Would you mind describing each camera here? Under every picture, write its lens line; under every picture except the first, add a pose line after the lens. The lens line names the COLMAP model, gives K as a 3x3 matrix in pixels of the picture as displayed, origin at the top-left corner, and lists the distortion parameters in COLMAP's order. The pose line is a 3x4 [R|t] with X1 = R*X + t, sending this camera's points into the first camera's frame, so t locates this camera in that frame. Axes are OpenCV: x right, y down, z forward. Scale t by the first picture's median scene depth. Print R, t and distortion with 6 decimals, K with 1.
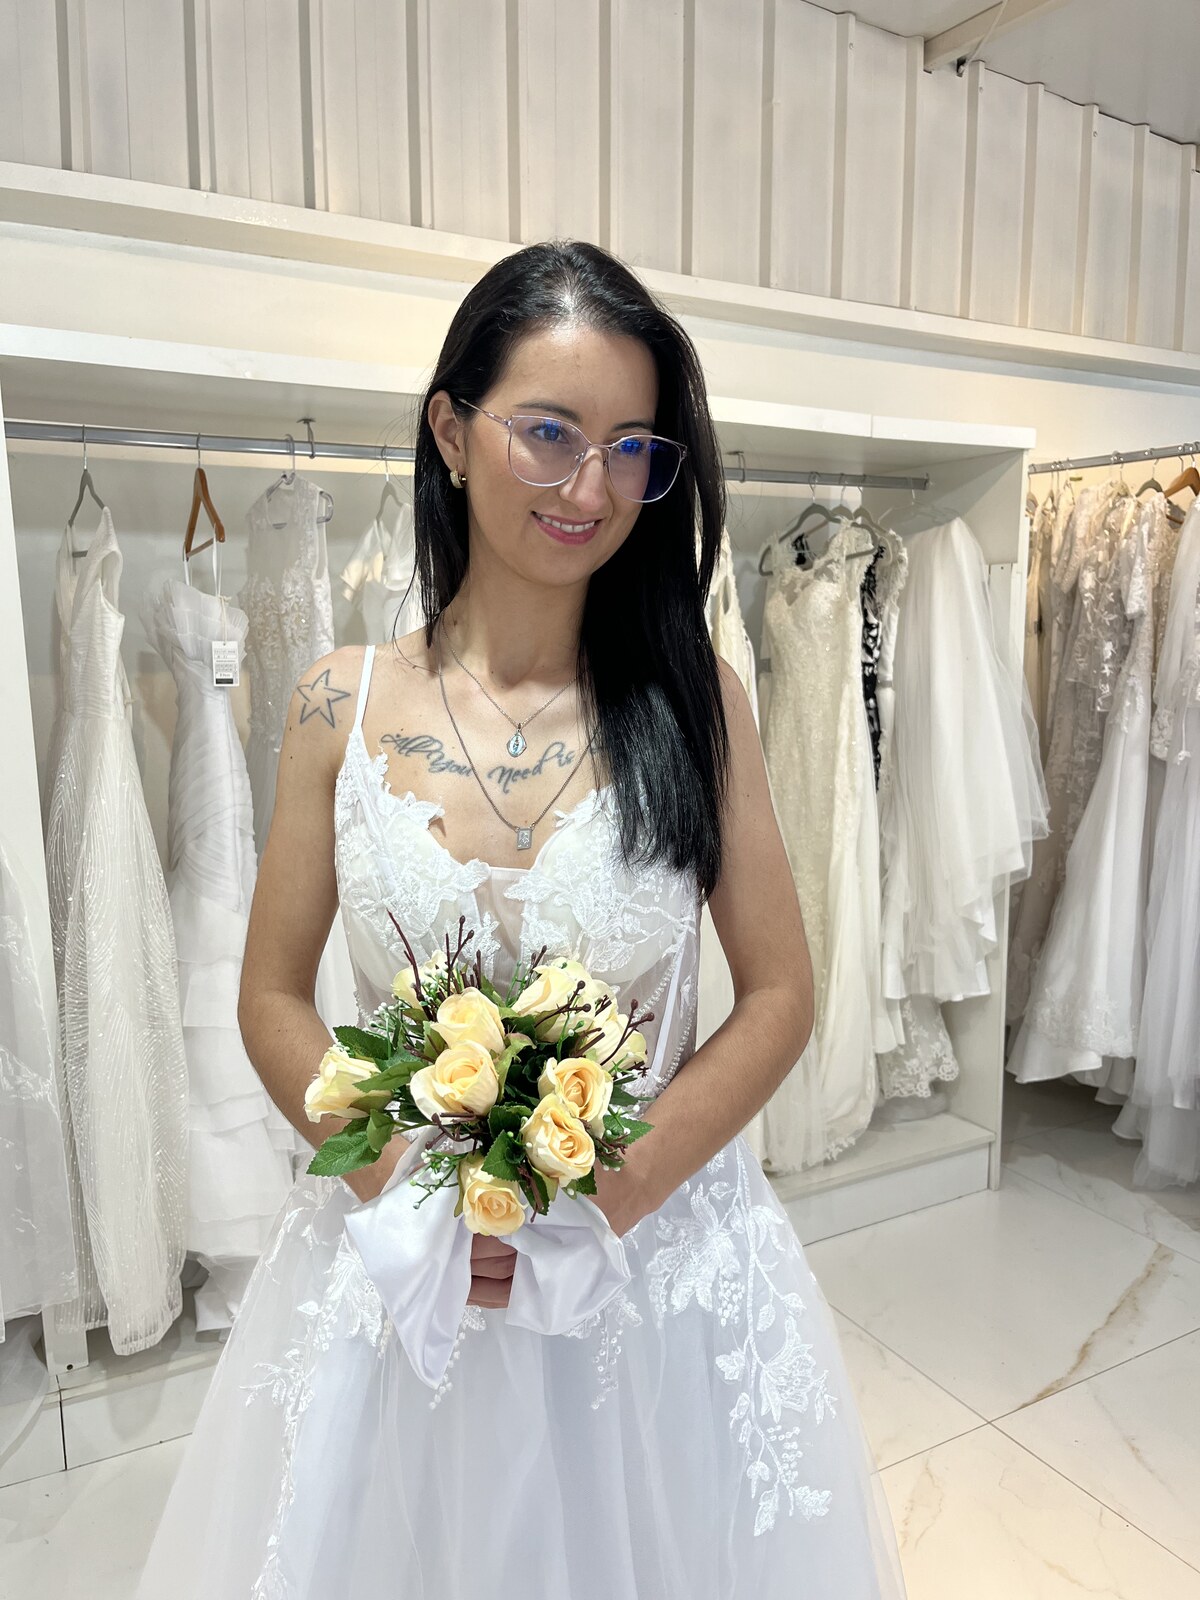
lens RADIAL K [[1228.4, 0, 591.1], [0, 1228.4, 810.6], [0, 0, 1]] dist [0.035529, -0.049834]
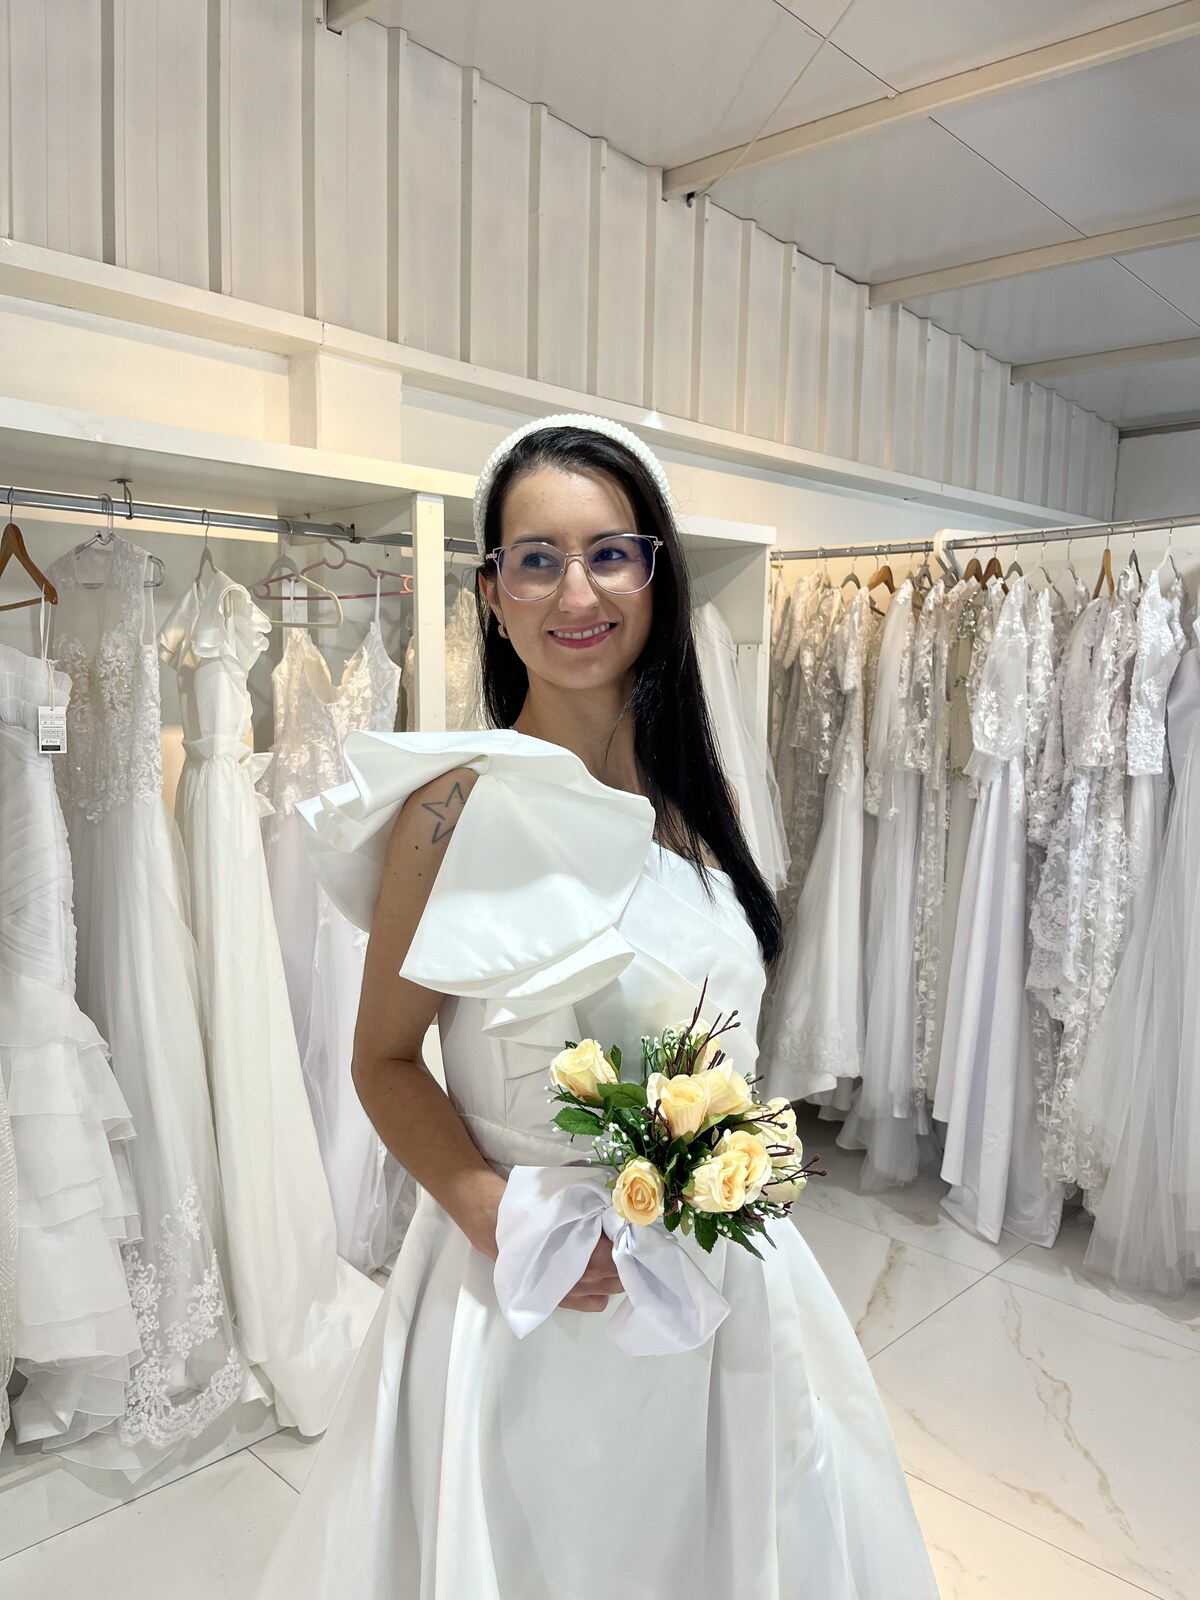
lens RADIAL K [[1228.4, 0, 600.7], [0, 1228.4, 810.4], [0, 0, 1]] dist [0.035529, -0.049834]
pose [[0.955277, -0.009187, 0.295569, -0.130925], [0.020991, 0.999103, -0.036791, -0.009411], [-0.294966, 0.041350, 0.954613, -0.027095]]
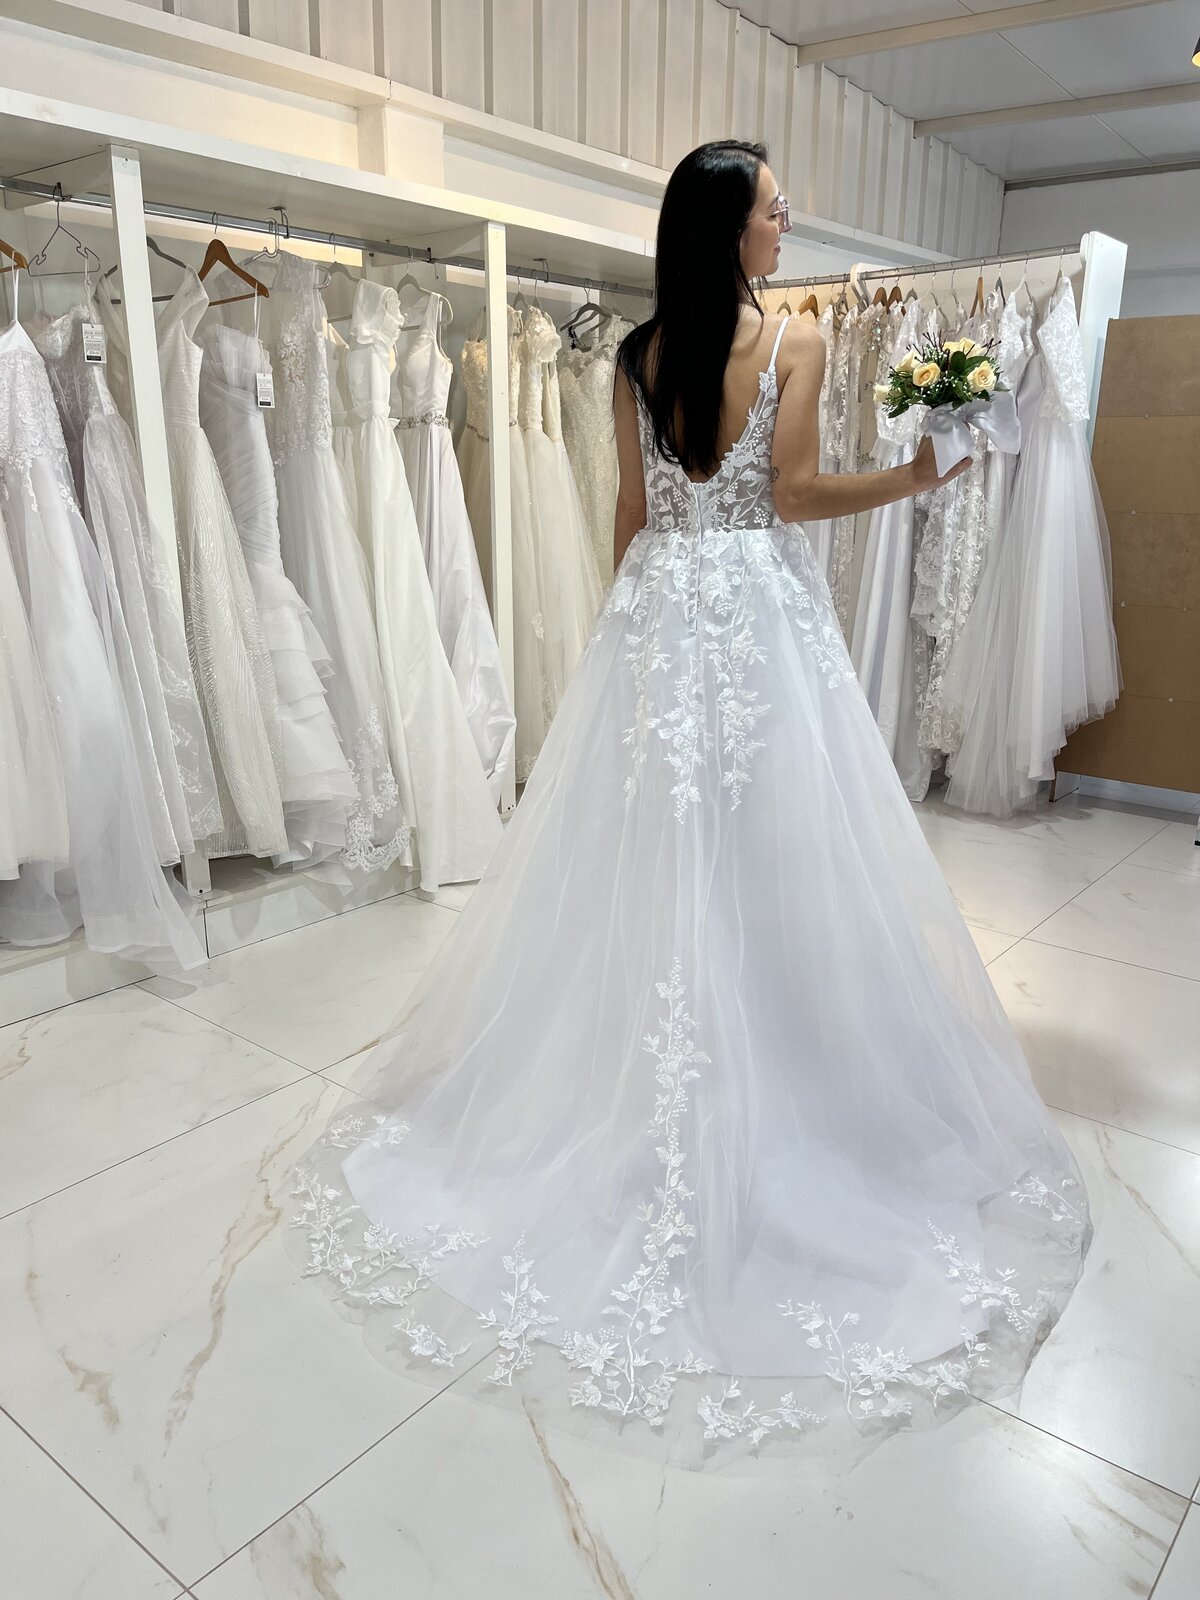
lens RADIAL K [[1228.4, 0, 609.8], [0, 1228.4, 825.5], [0, 0, 1]] dist [0.035529, -0.049834]
pose [[0.924021, -0.093582, 0.370711, -0.376199], [0.041172, 0.988300, 0.146861, 0.134253], [-0.380118, -0.120440, 0.917063, -0.367236]]
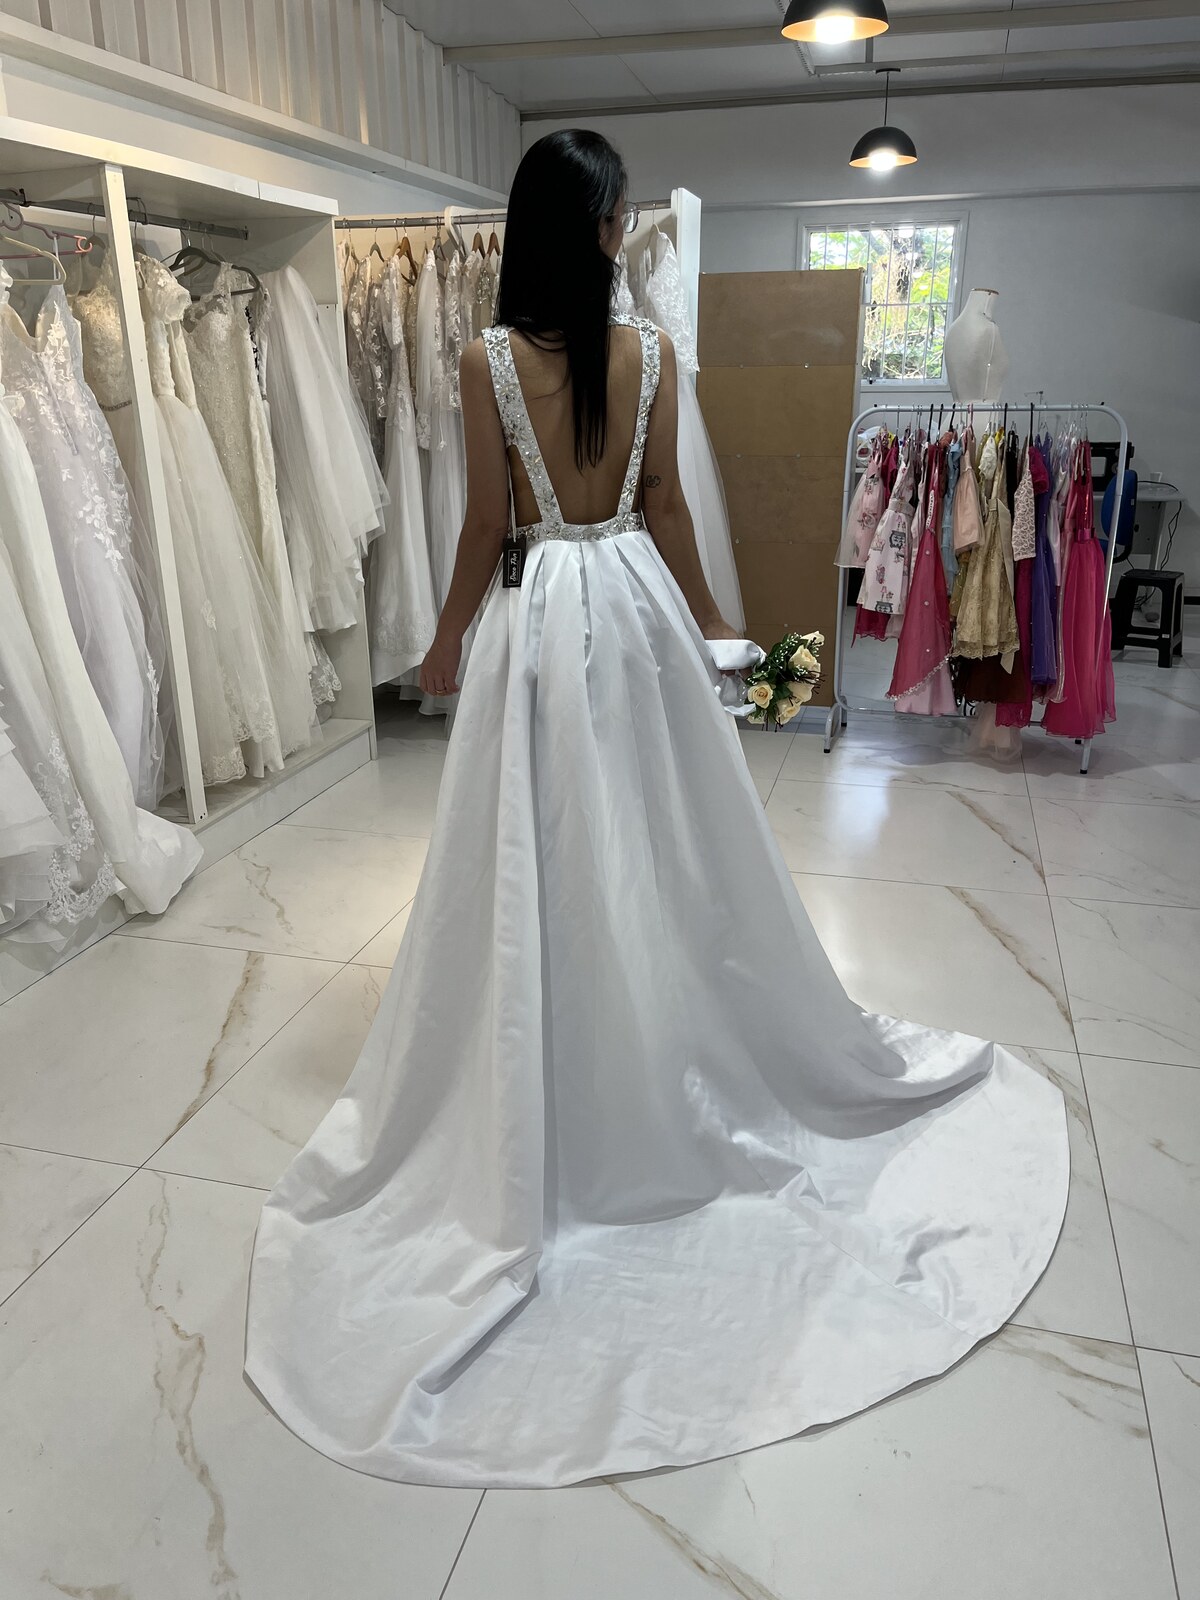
lens RADIAL K [[1228.4, 0, 607.6], [0, 1228.4, 819.6], [0, 0, 1]] dist [0.035529, -0.049834]
pose [[0.691591, -0.246669, 0.678864, -0.532811], [0.110175, 0.964906, 0.238363, 0.062549], [-0.713837, -0.090057, 0.694498, -0.237640]]
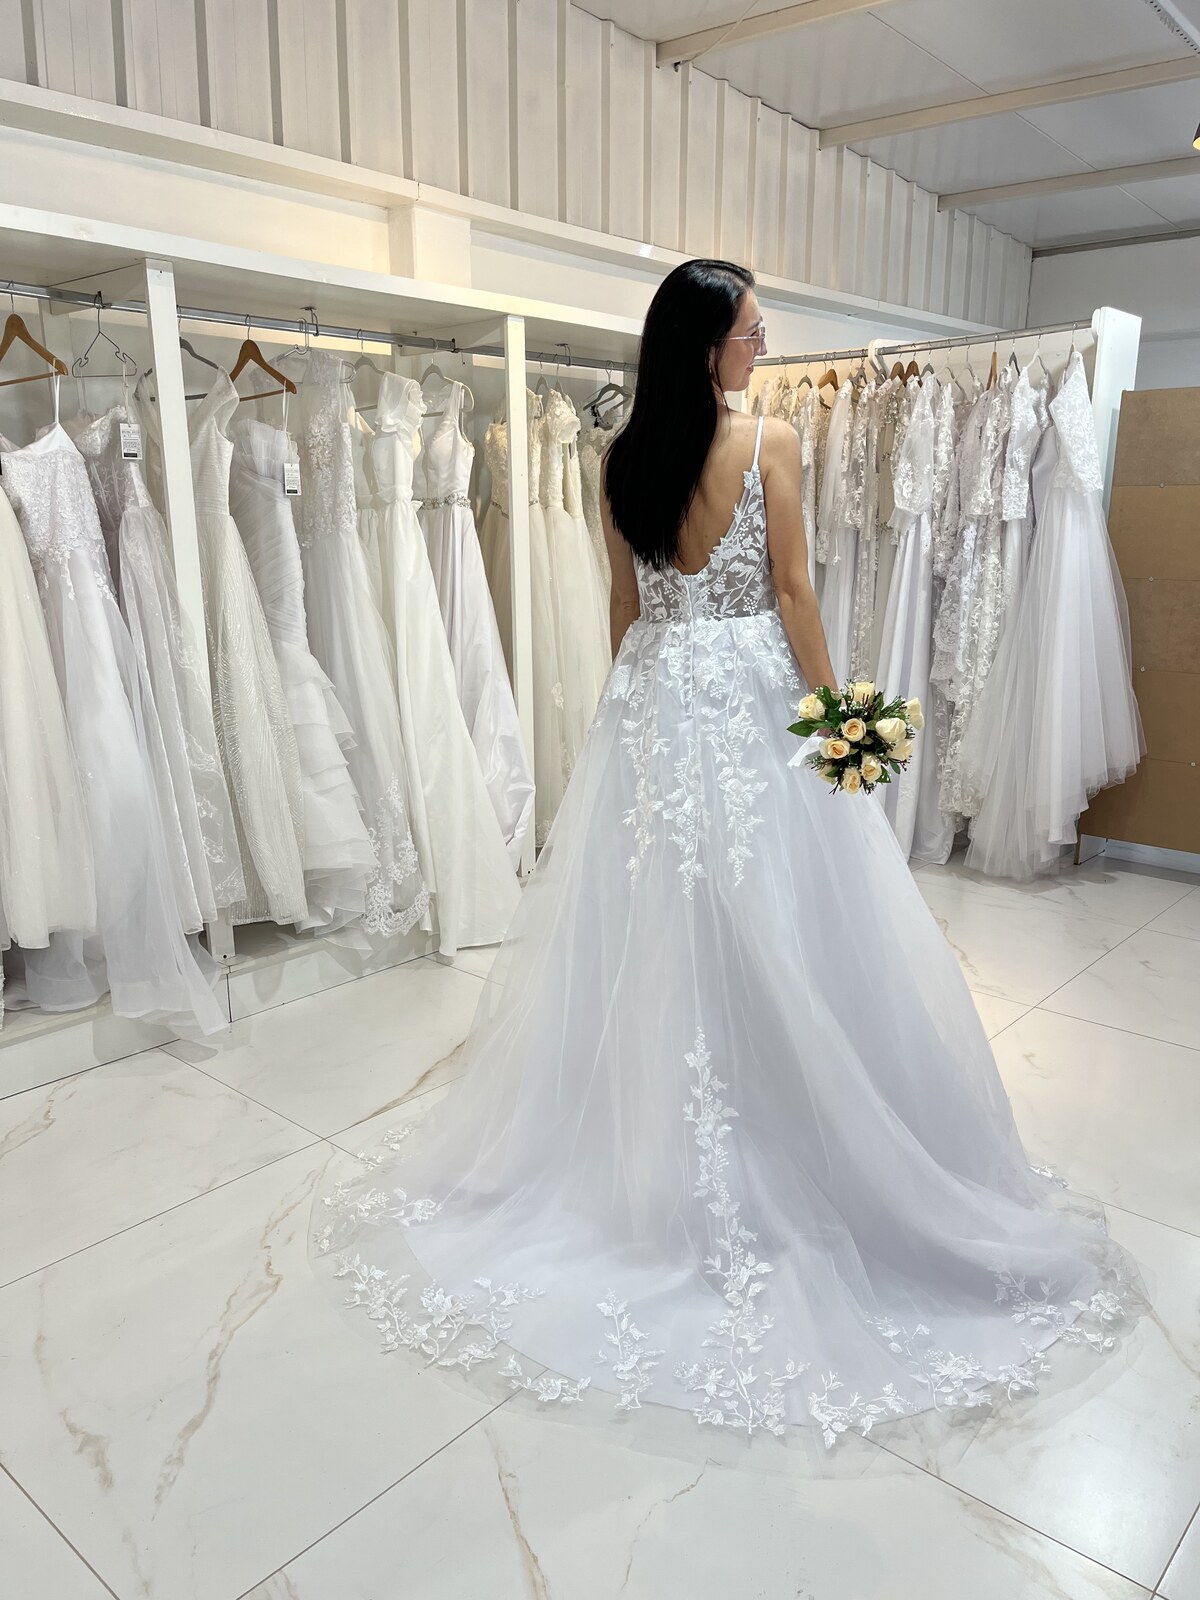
lens RADIAL K [[1228.4, 0, 603.9], [0, 1228.4, 817.3], [0, 0, 1]] dist [0.035529, -0.049834]
pose [[0.940567, -0.076745, 0.330824, -0.349482], [0.045336, 0.993787, 0.101645, 0.111696], [-0.336569, -0.080606, 0.938202, -0.402574]]
